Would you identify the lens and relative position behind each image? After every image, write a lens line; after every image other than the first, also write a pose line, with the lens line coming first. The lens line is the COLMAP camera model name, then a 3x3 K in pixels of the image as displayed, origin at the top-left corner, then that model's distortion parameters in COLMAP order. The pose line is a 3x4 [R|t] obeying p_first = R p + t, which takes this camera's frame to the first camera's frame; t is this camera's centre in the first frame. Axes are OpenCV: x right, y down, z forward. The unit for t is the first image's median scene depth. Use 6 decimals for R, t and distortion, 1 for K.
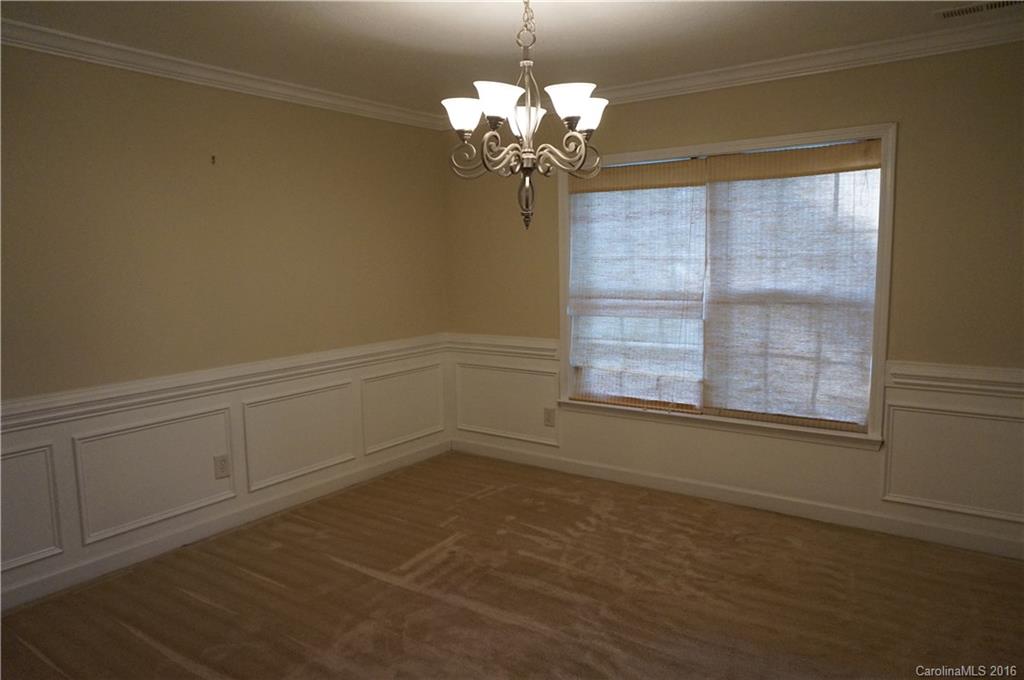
lens RADIAL K [[690.9, 0, 506.4], [0, 690.9, 338.1], [0, 0, 1]] dist [-0.047730, 0.035334]
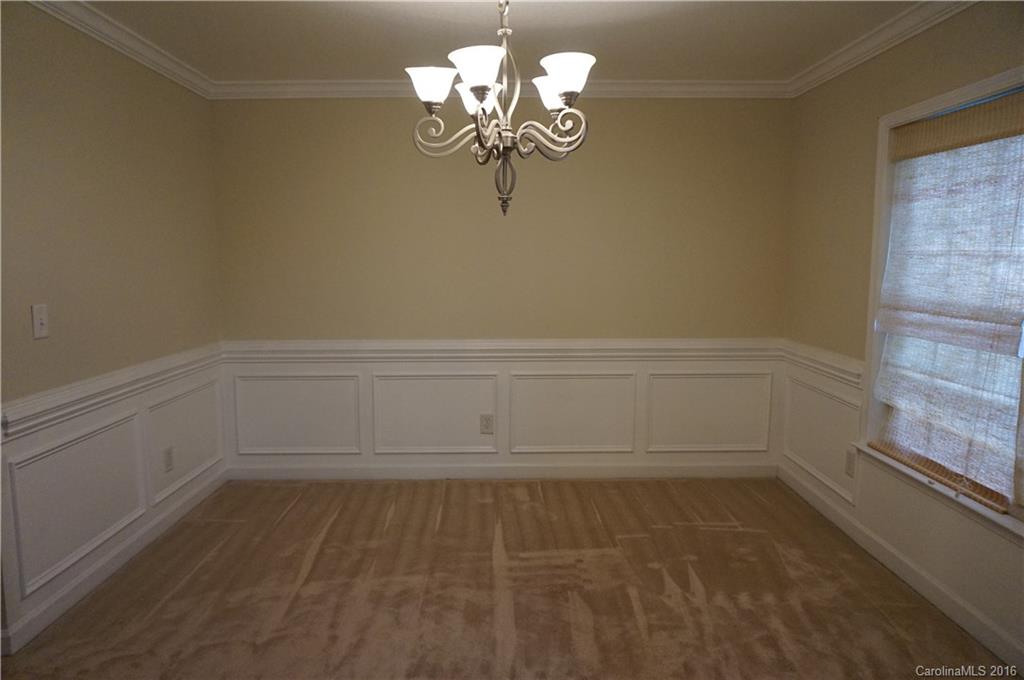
lens RADIAL K [[690.9, 0, 506.4], [0, 690.9, 338.1], [0, 0, 1]] dist [-0.047730, 0.035334]
pose [[0.592756, 0.115065, -0.797120, 0.473996], [-0.104418, 0.992367, 0.065602, -0.034984], [0.798584, 0.044348, 0.600247, 0.282310]]
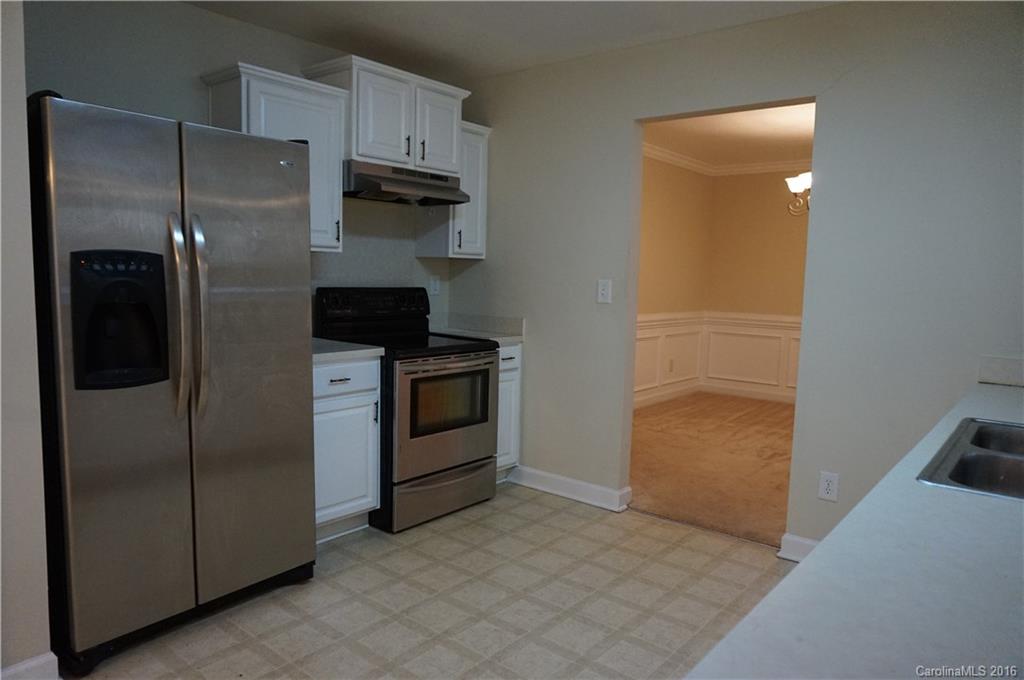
lens RADIAL K [[690.9, 0, 506.4], [0, 690.9, 338.1], [0, 0, 1]] dist [-0.047730, 0.035334]
pose [[-0.068102, 0.114461, -0.991091, 1.278216], [-0.143684, 0.981916, 0.123275, 0.002249], [0.987277, 0.150800, -0.050424, 0.136897]]
